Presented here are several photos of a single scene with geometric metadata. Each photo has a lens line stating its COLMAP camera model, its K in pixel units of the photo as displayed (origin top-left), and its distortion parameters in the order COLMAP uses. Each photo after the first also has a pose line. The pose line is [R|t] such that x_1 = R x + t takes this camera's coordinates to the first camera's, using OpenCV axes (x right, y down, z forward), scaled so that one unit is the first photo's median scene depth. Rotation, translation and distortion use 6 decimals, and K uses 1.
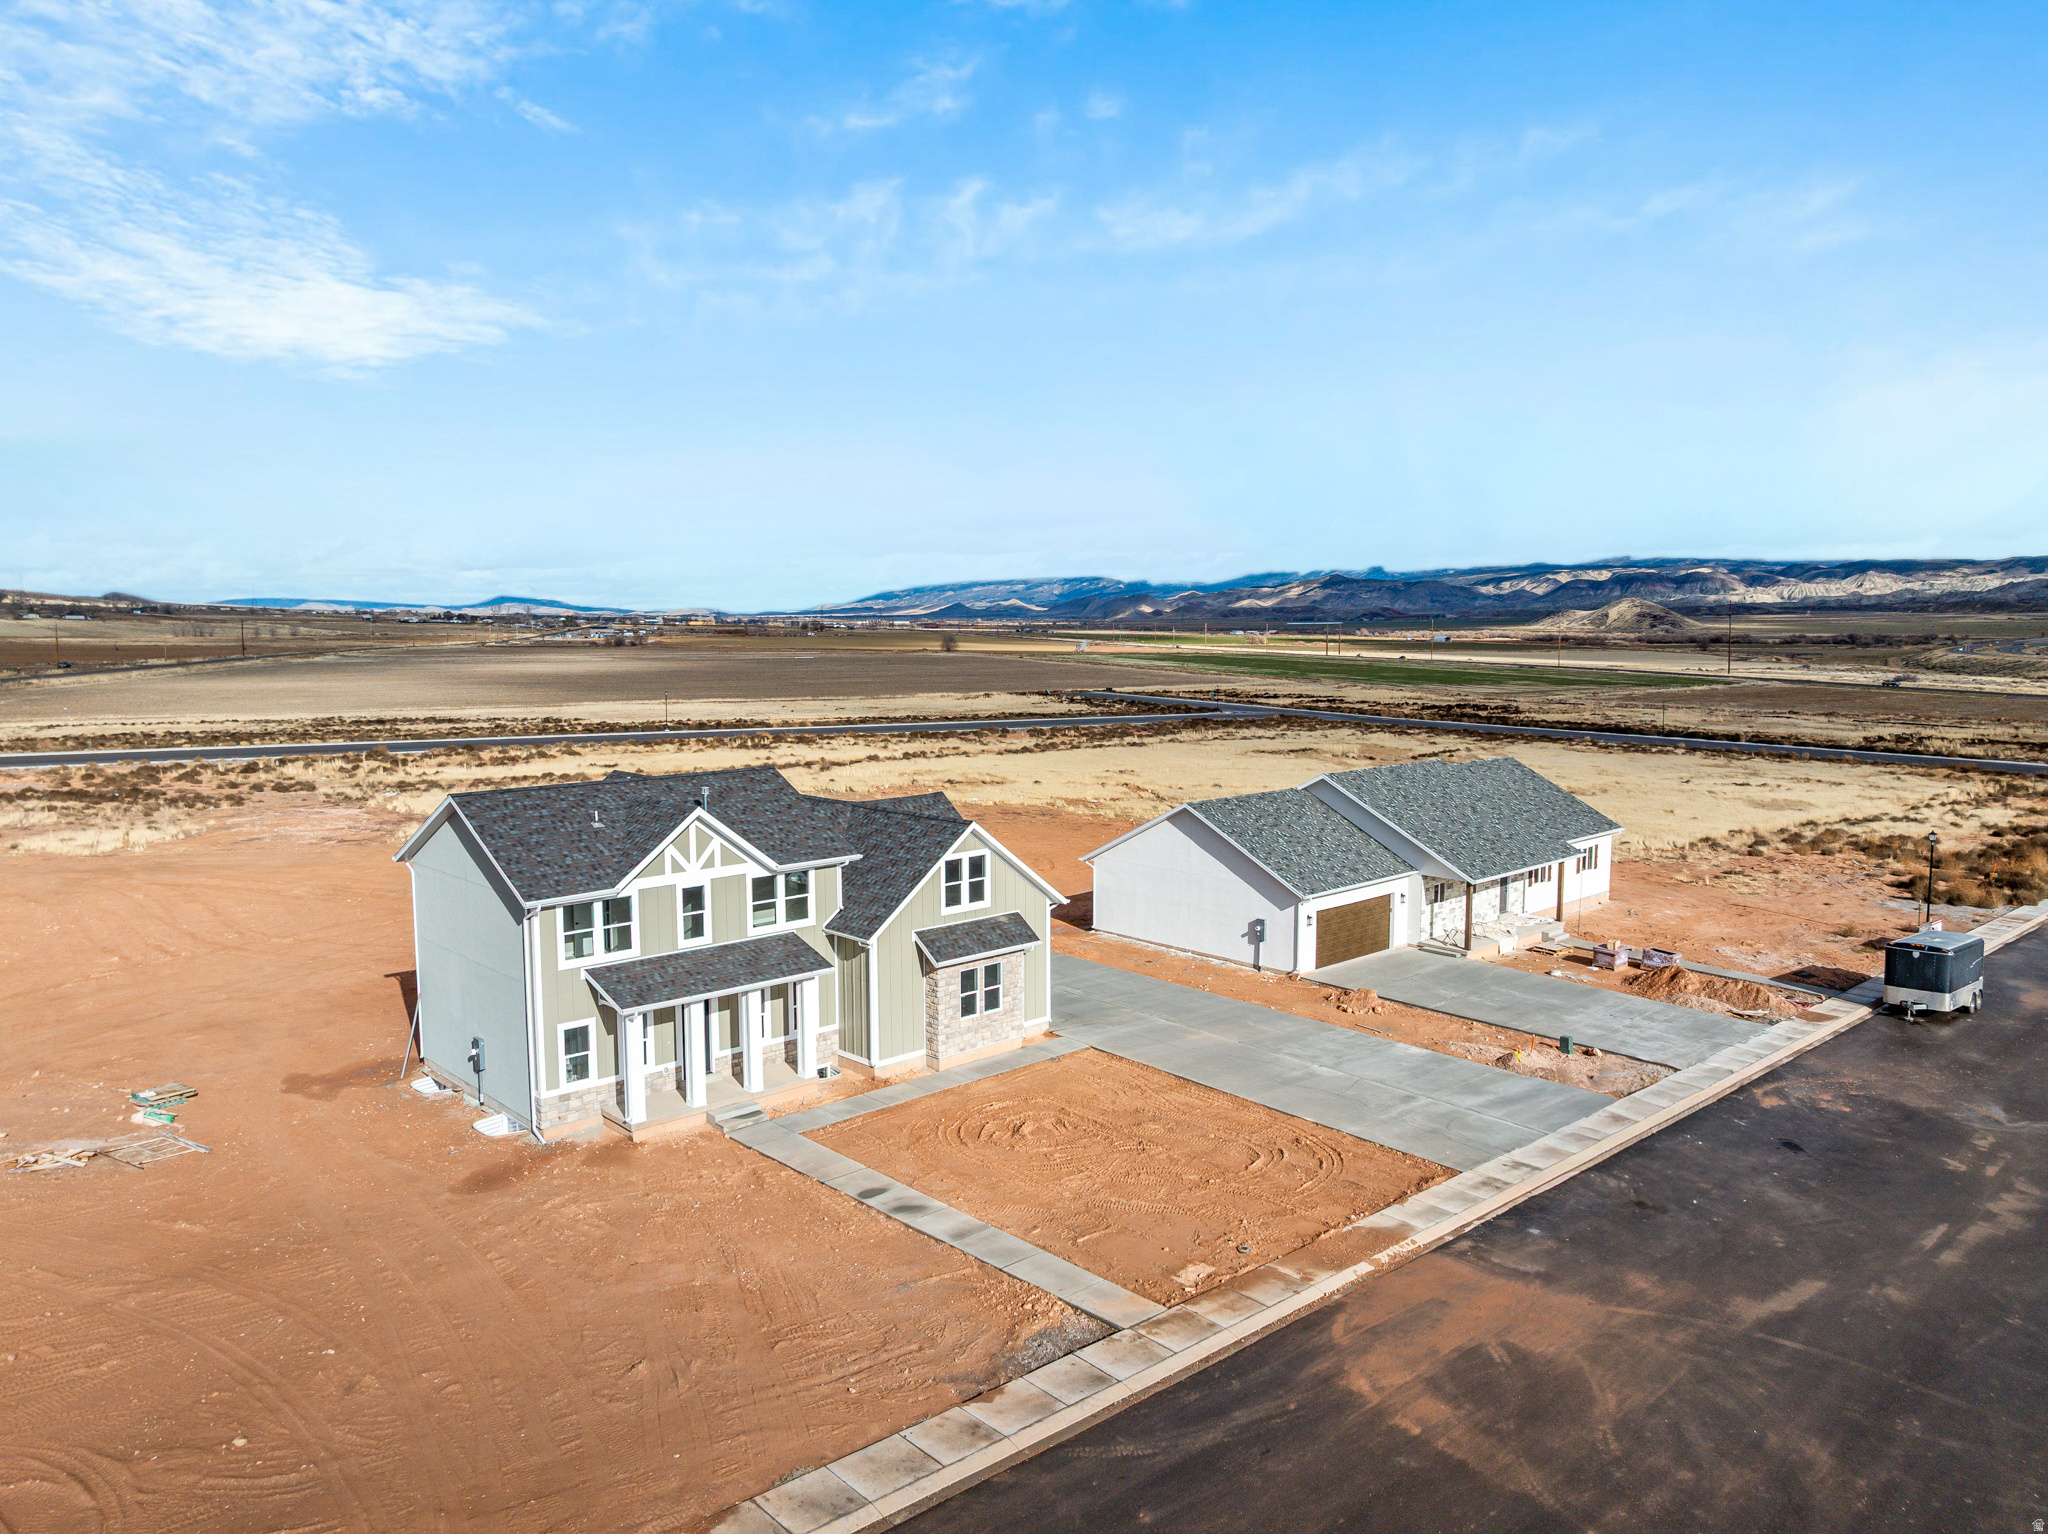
lens RADIAL K [[1441.7, 0, 1033.0], [0, 1441.7, 757.0], [0, 0, 1]] dist [-0.037337, 0.002058]
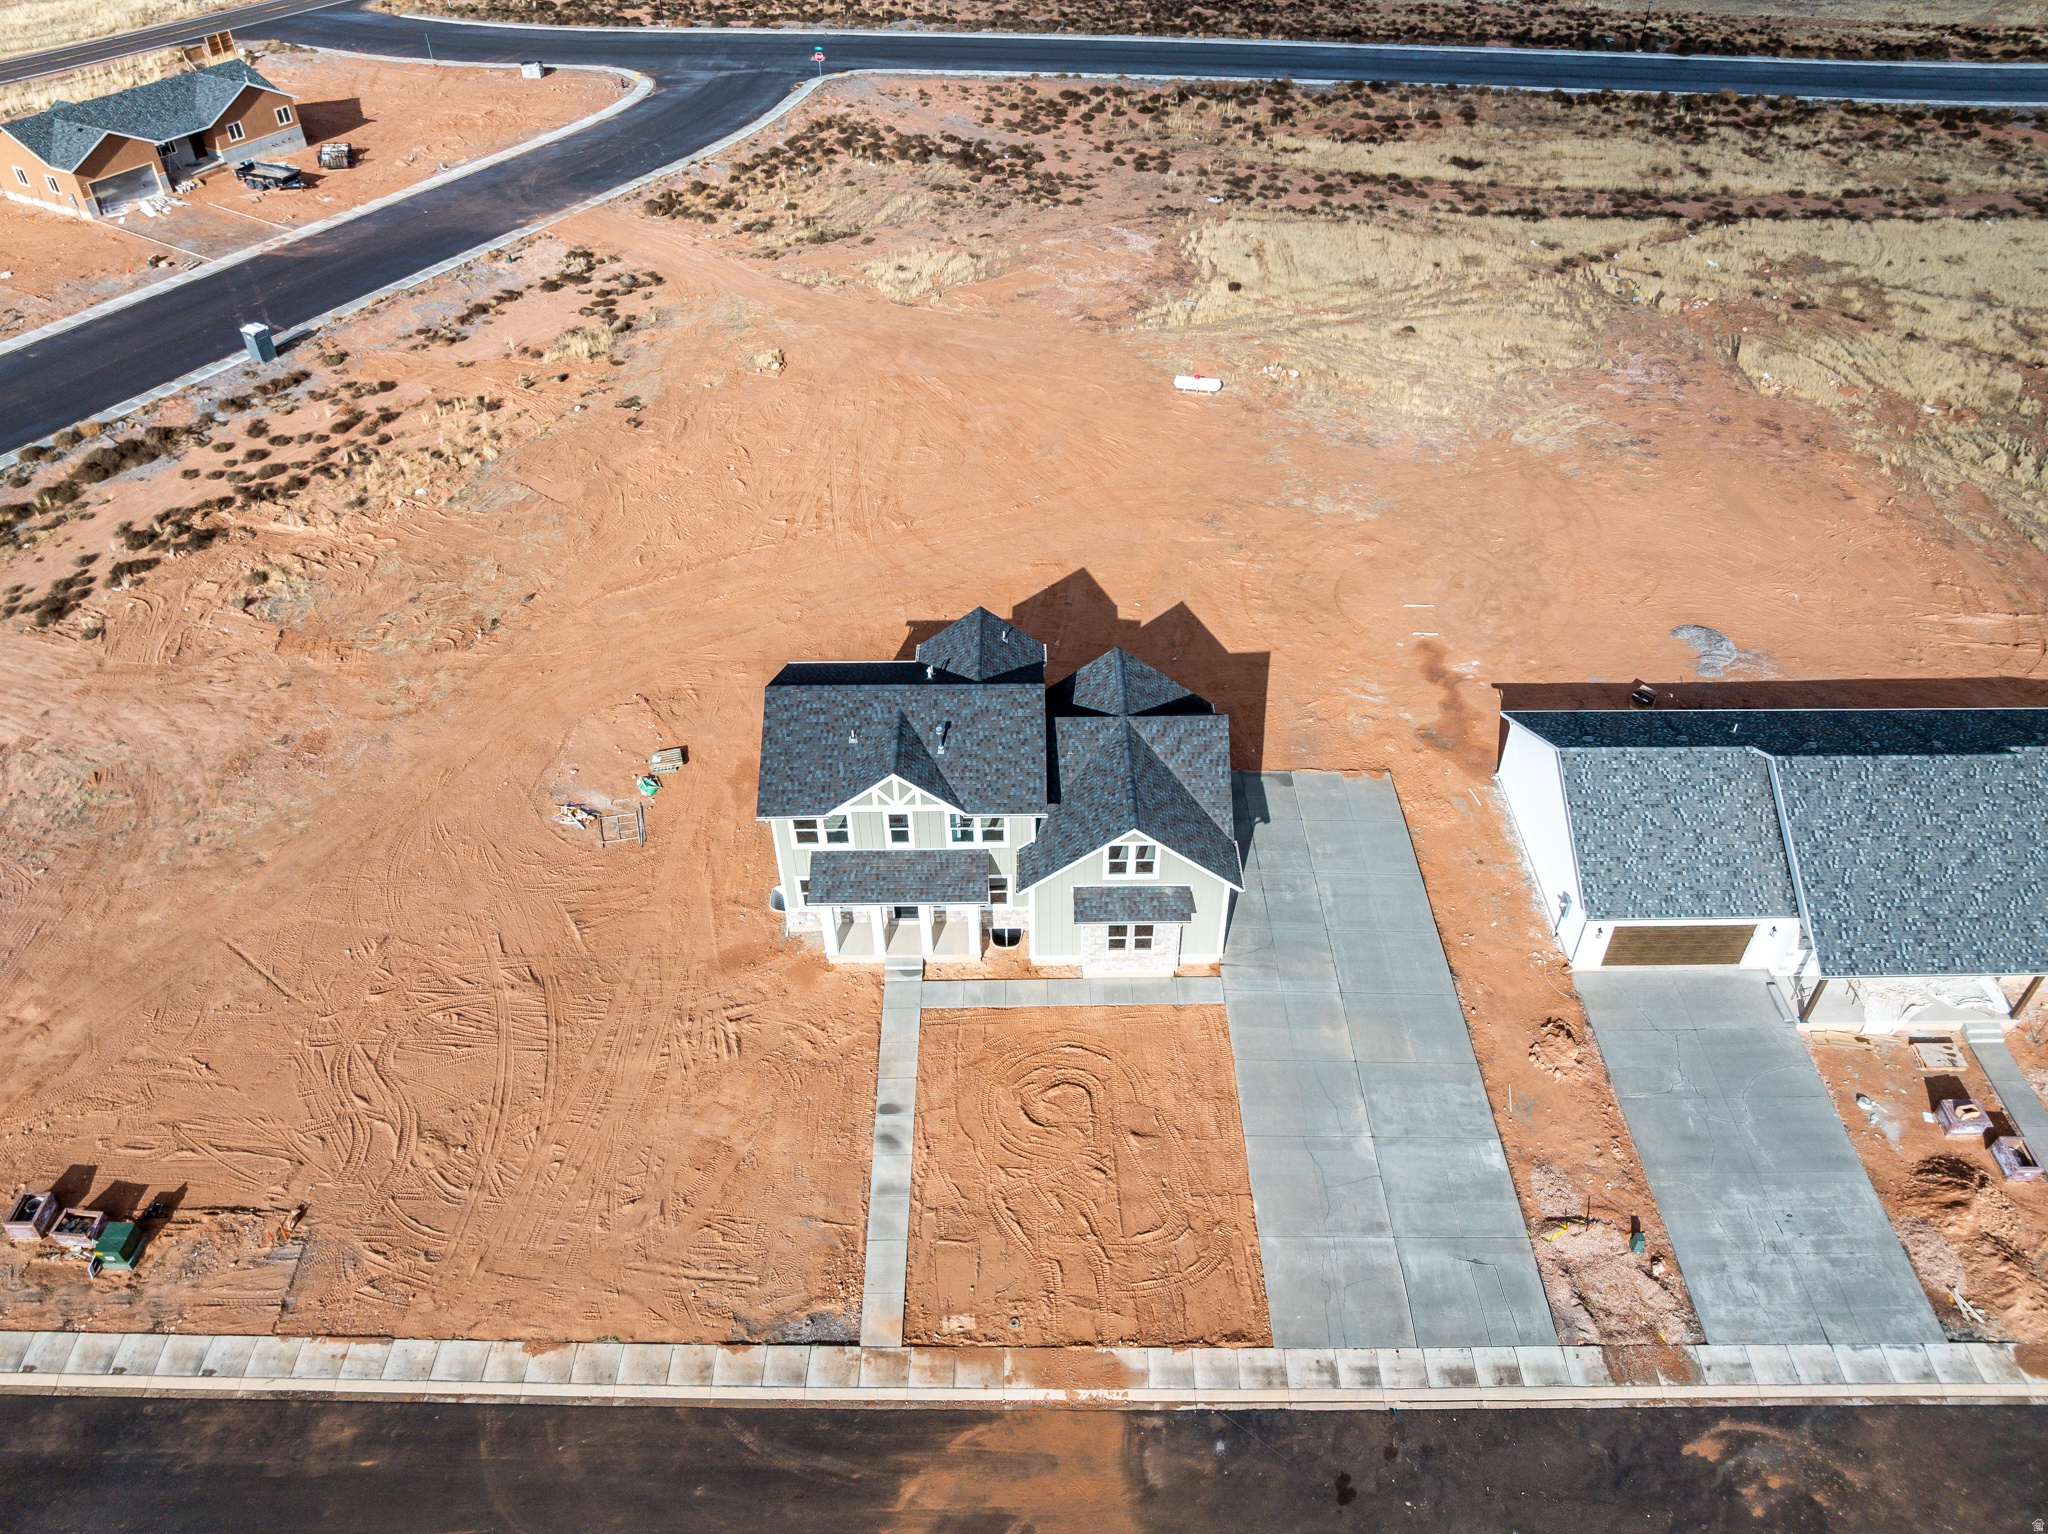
lens RADIAL K [[1441.7, 0, 1033.0], [0, 1441.7, 757.0], [0, 0, 1]] dist [-0.037337, 0.002058]
pose [[0.733957, 0.436870, -0.520050, 0.510152], [-0.065608, 0.807706, 0.585923, -0.724587], [0.676020, -0.395923, 0.621484, 0.290917]]
